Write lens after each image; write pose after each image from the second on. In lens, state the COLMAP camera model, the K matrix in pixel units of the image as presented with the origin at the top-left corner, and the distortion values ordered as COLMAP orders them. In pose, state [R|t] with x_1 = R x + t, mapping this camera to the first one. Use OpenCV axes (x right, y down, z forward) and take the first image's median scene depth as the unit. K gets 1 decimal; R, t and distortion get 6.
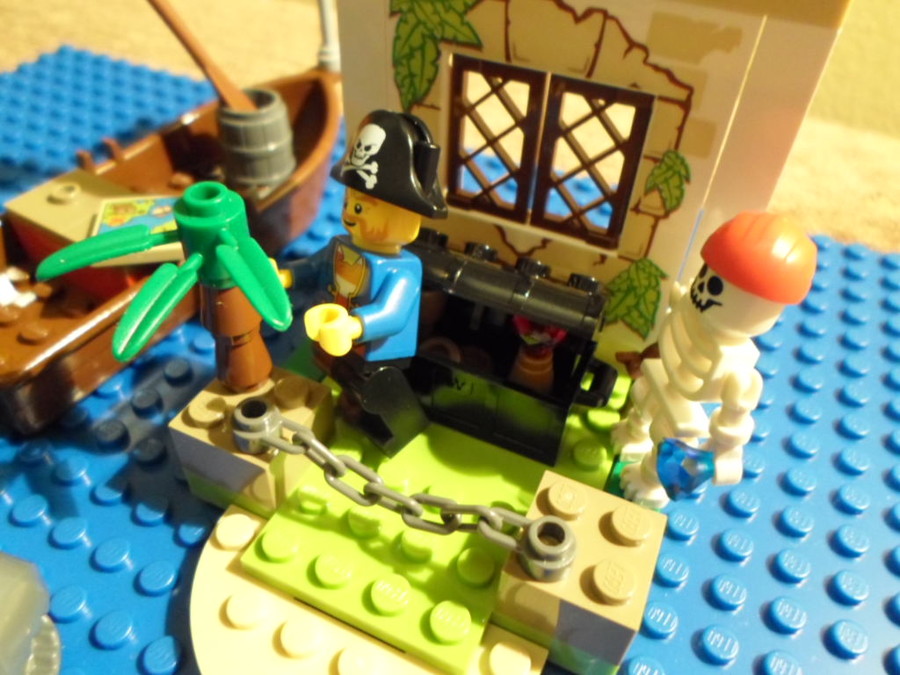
lens RADIAL K [[645.6, 0, 460.9], [0, 645.6, 340.8], [0, 0, 1]] dist [-0.022369, -0.008648]
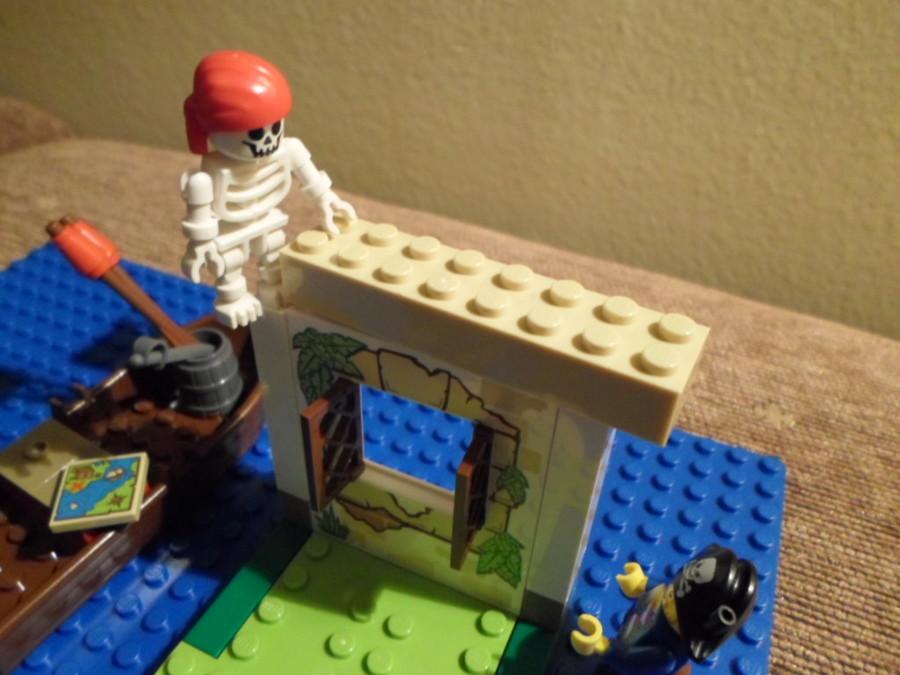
lens RADIAL K [[645.6, 0, 459.9], [0, 645.6, 359.2], [0, 0, 1]] dist [-0.022369, -0.008648]
pose [[0.999969, 0.001292, -0.007795, 0.225478], [-0.001909, 0.996824, -0.079608, -0.384427], [0.007667, 0.079621, 0.996796, -0.256580]]
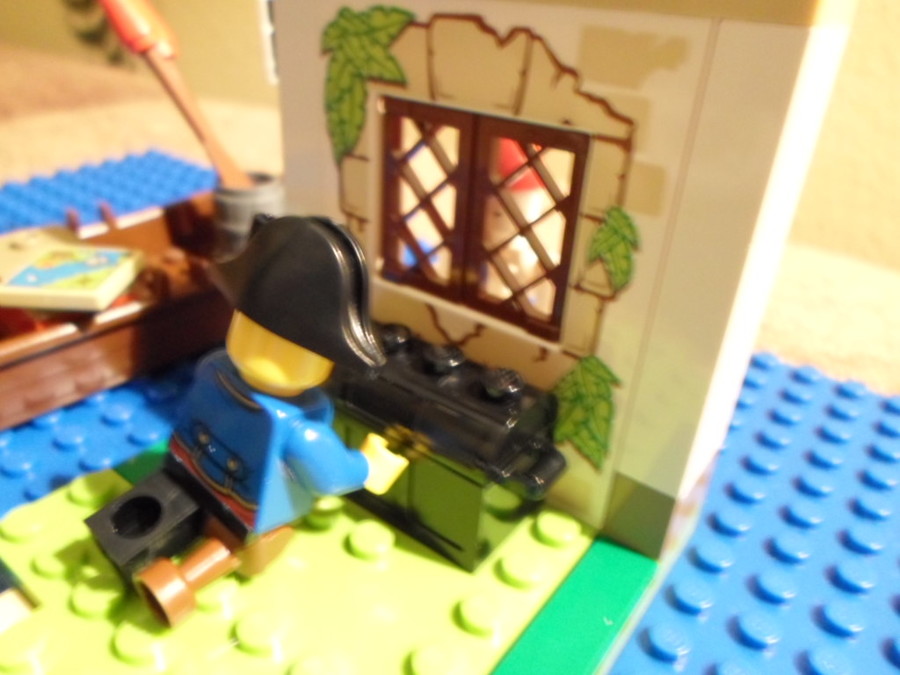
lens RADIAL K [[645.6, 0, 467.7], [0, 645.6, 352.3], [0, 0, 1]] dist [-0.022369, -0.008648]
pose [[0.977224, 0.115408, -0.178086, 0.298966], [-0.154871, 0.961575, -0.226689, 0.068149], [0.145082, 0.249106, 0.957548, 0.269990]]
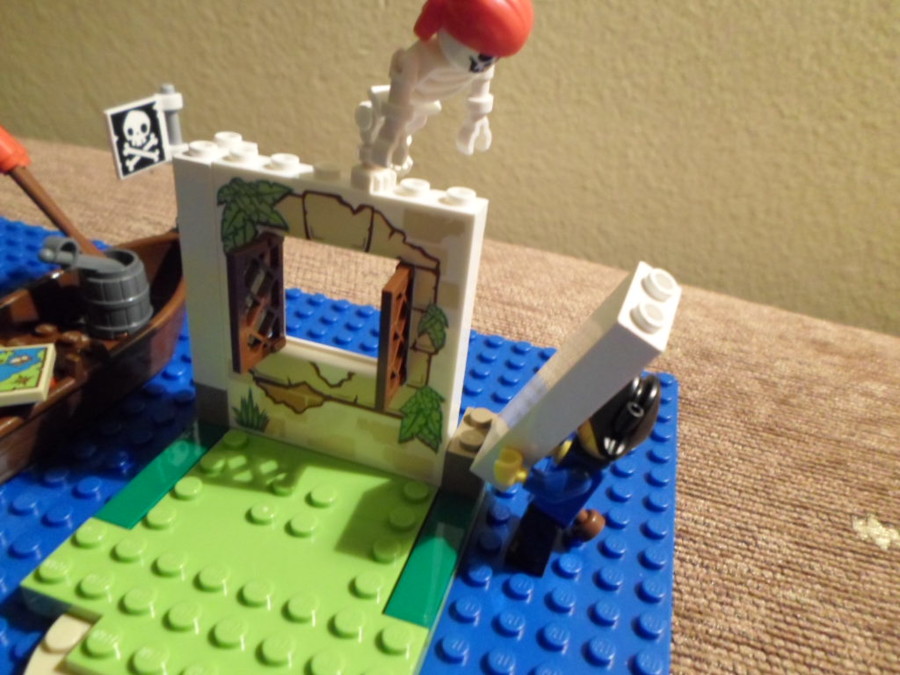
lens RADIAL K [[645.6, 0, 445.7], [0, 645.6, 352.7], [0, 0, 1]] dist [-0.022369, -0.008648]
pose [[0.991921, -0.015181, 0.125947, 0.177809], [0.037763, 0.983141, -0.178905, 0.038082], [-0.121108, 0.182215, 0.975772, -0.269576]]
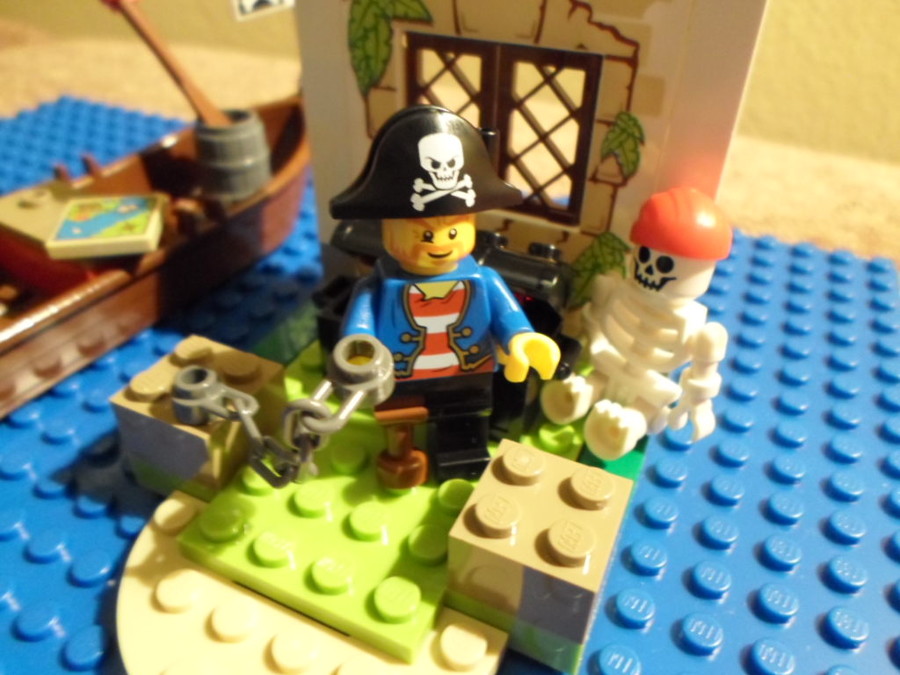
lens RADIAL K [[645.6, 0, 463.4], [0, 645.6, 346.1], [0, 0, 1]] dist [-0.022369, -0.008648]
pose [[0.999738, -0.017939, -0.014242, 0.084785], [0.016239, 0.993622, -0.111591, 0.161310], [0.016153, 0.111330, 0.993652, 0.050260]]
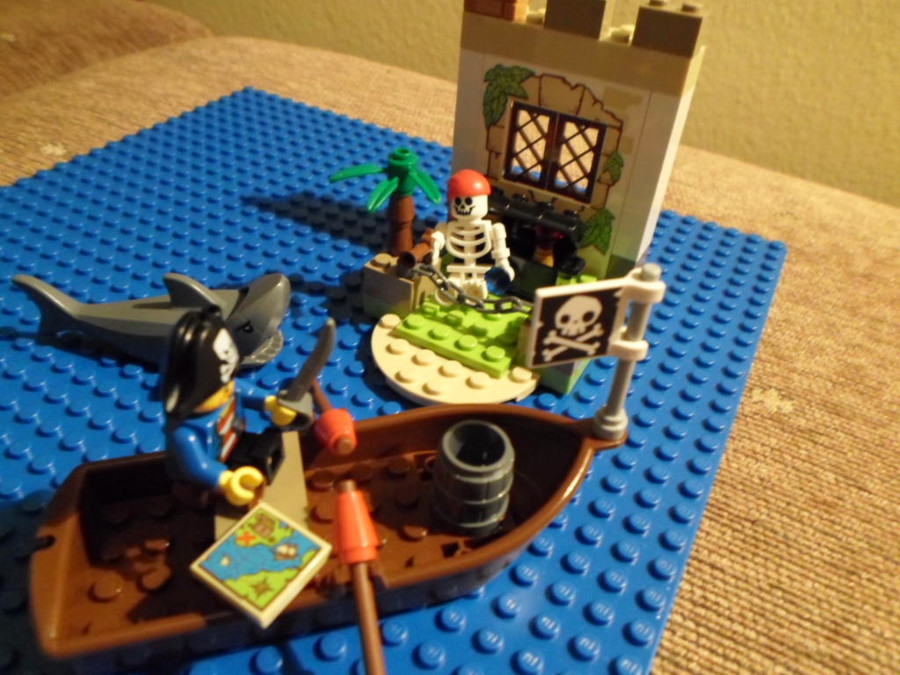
lens RADIAL K [[645.6, 0, 473.8], [0, 645.6, 338.9], [0, 0, 1]] dist [-0.022369, -0.008648]
pose [[0.997026, 0.070247, -0.031695, -0.020264], [-0.072861, 0.993210, -0.090691, 0.513917], [0.025109, 0.092731, 0.995375, -1.000769]]
